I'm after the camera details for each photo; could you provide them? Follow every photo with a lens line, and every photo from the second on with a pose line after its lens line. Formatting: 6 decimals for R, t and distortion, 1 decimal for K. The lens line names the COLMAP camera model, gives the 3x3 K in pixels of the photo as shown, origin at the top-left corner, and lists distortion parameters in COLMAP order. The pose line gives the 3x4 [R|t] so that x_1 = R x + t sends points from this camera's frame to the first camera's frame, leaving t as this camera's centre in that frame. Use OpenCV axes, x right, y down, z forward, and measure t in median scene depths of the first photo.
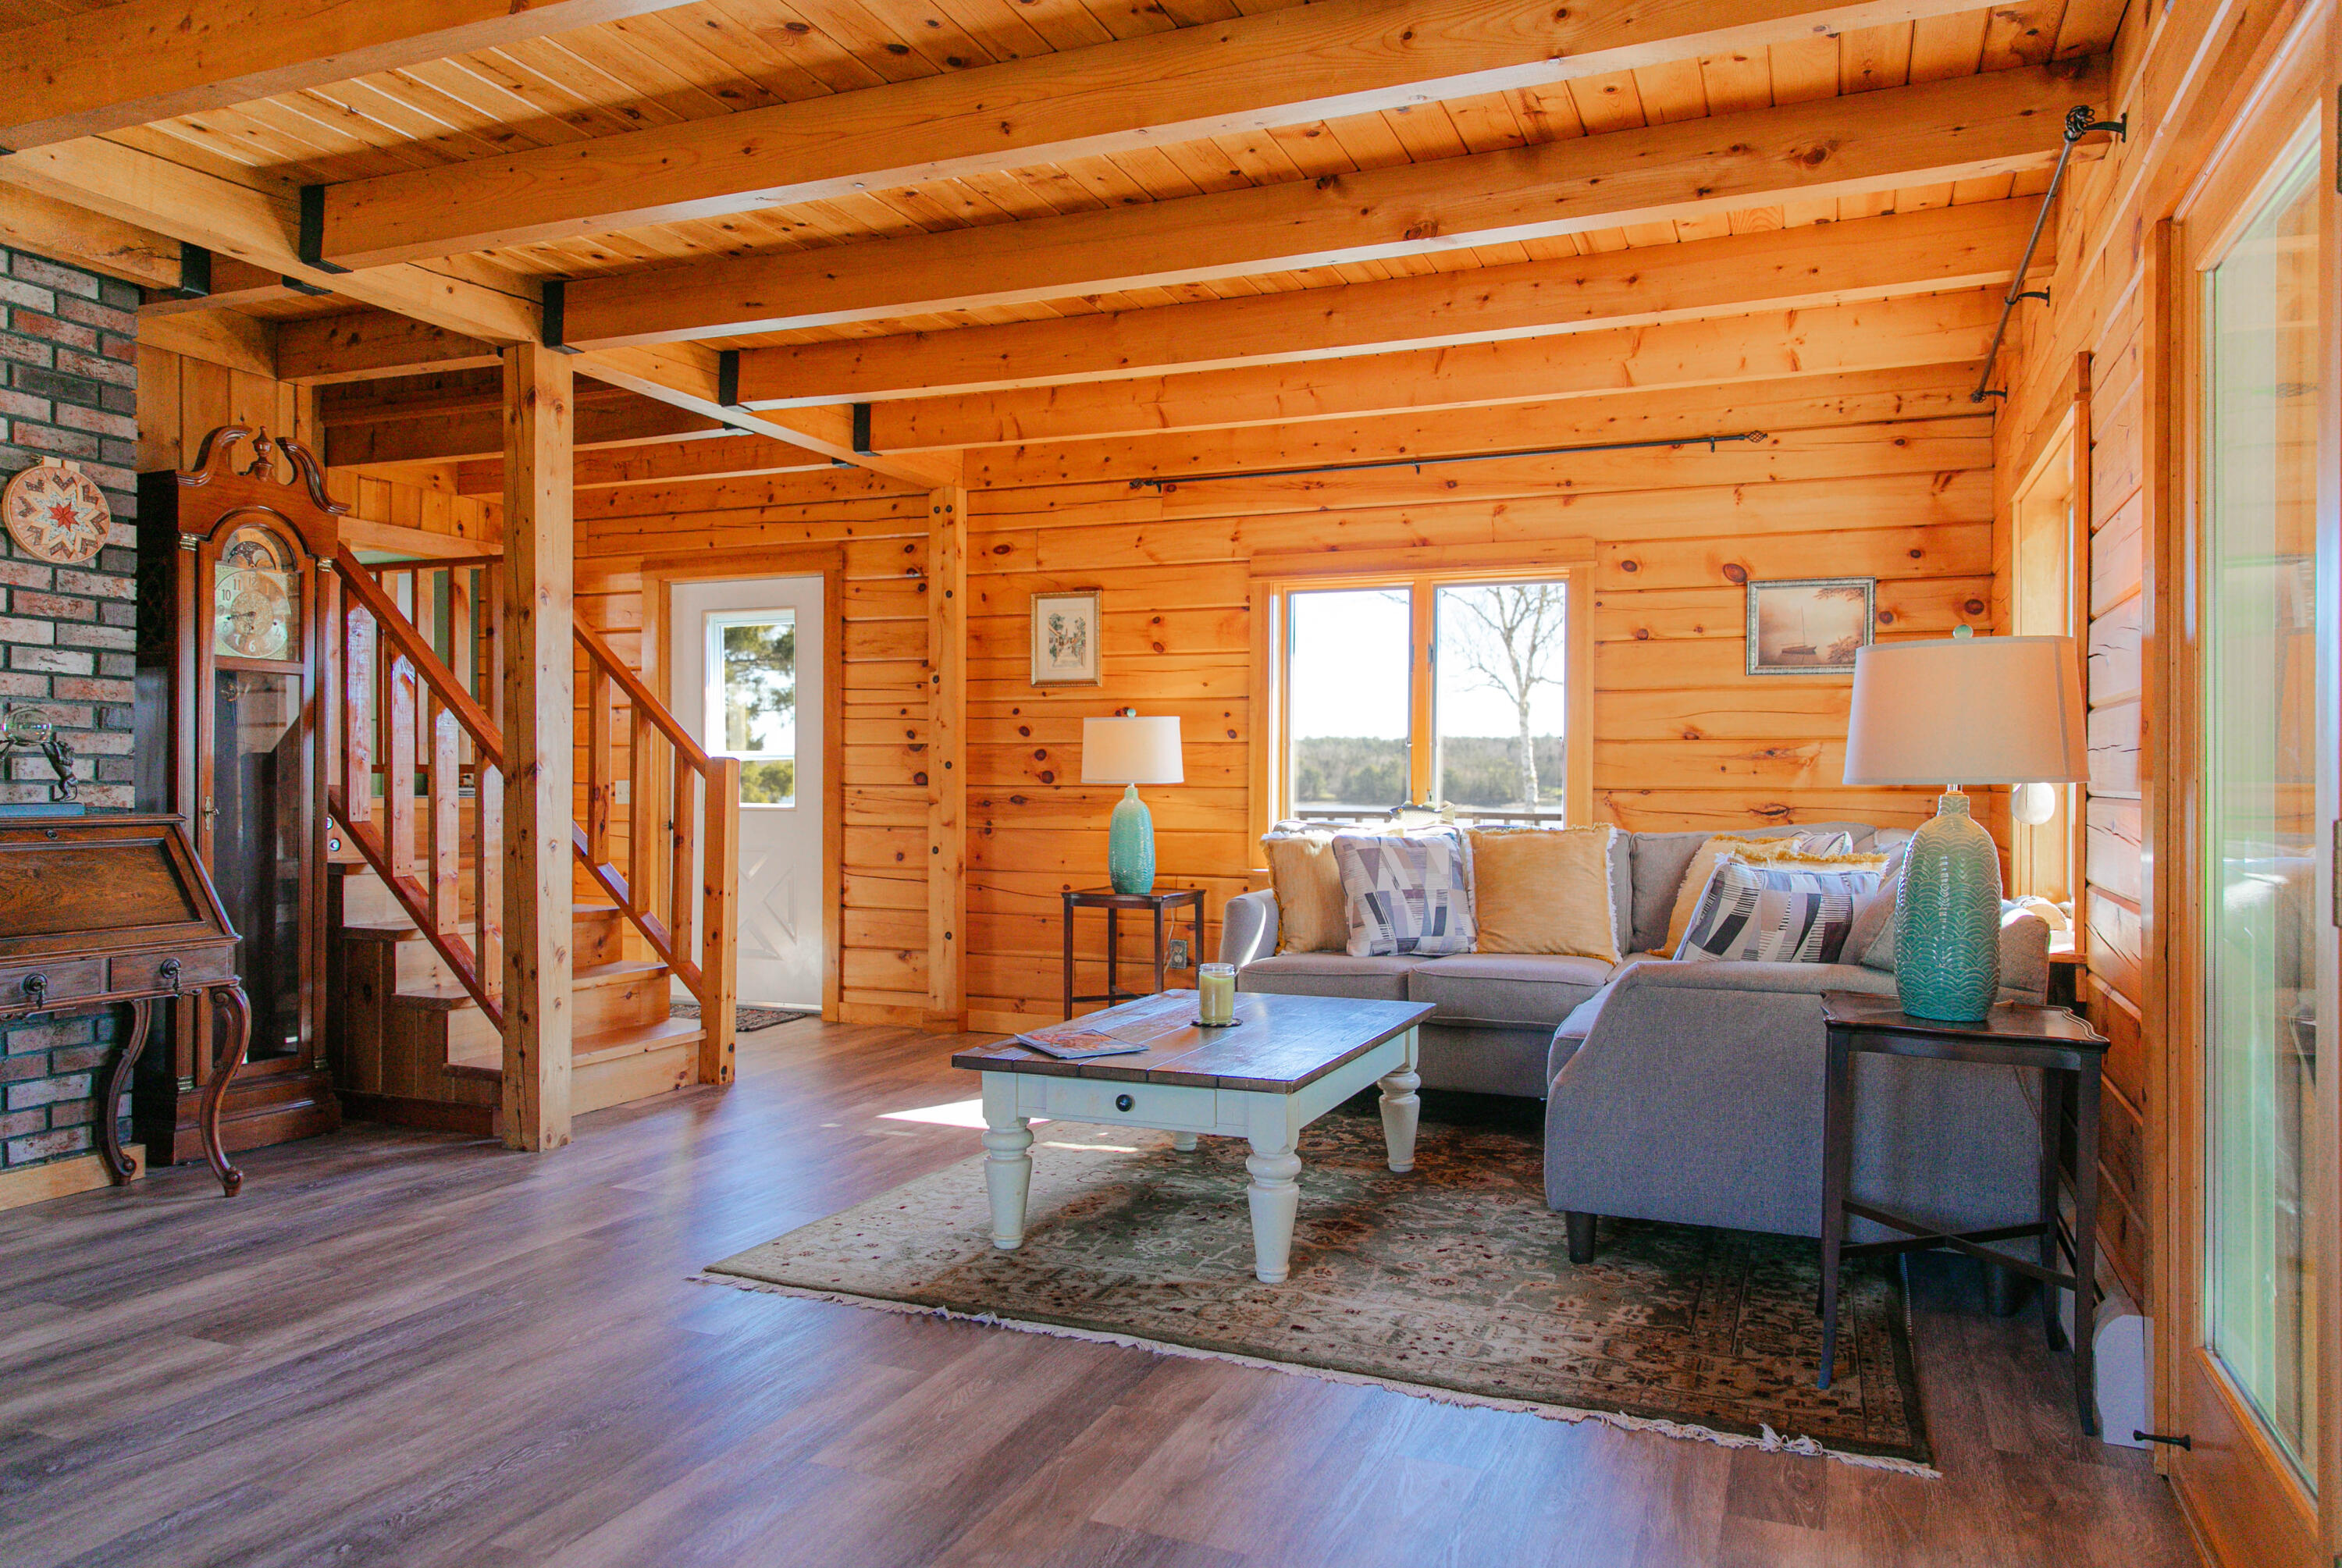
lens RADIAL K [[1582.7, 0, 1168.1], [0, 1582.7, 776.6], [0, 0, 1]] dist [0.011955, -0.001162]
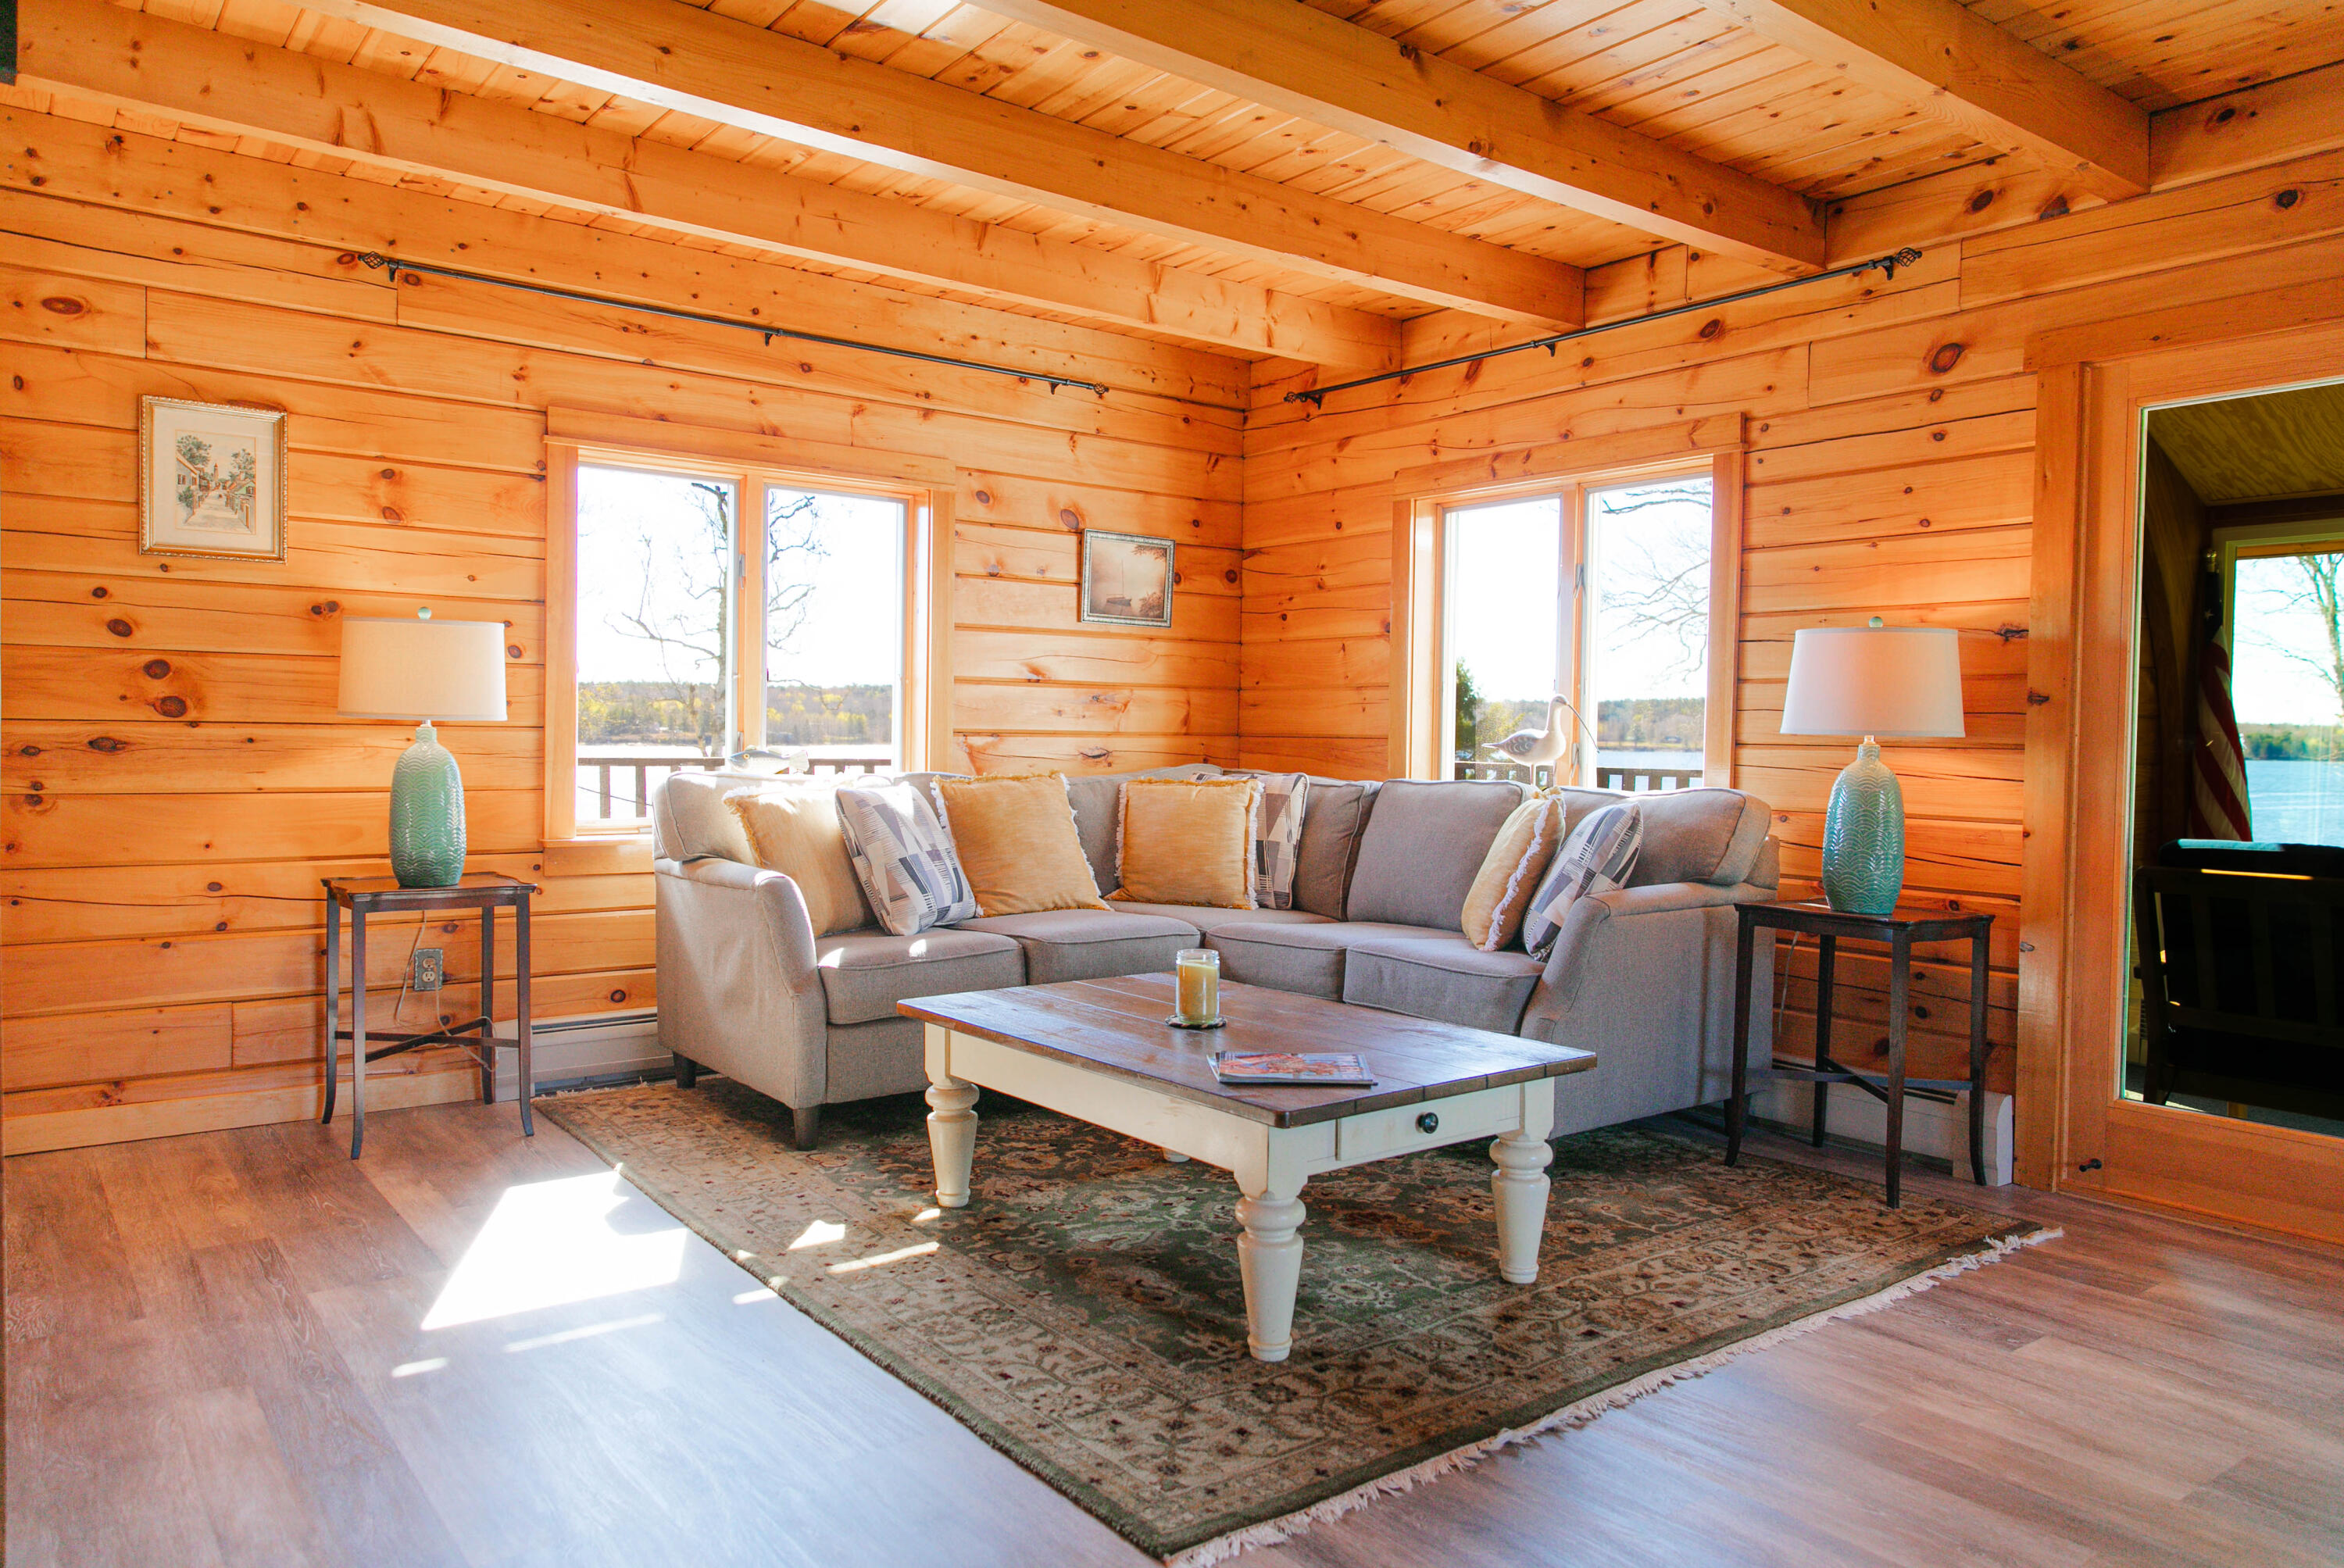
lens RADIAL K [[1584.1, 0, 1169.1], [0, 1584.1, 776.6], [0, 0, 1]] dist [0.011955, -0.001162]
pose [[0.497042, -0.021046, 0.867471, -0.468080], [-0.015098, 0.999345, 0.032896, 0.001367], [-0.867595, -0.029448, 0.496398, 0.417957]]
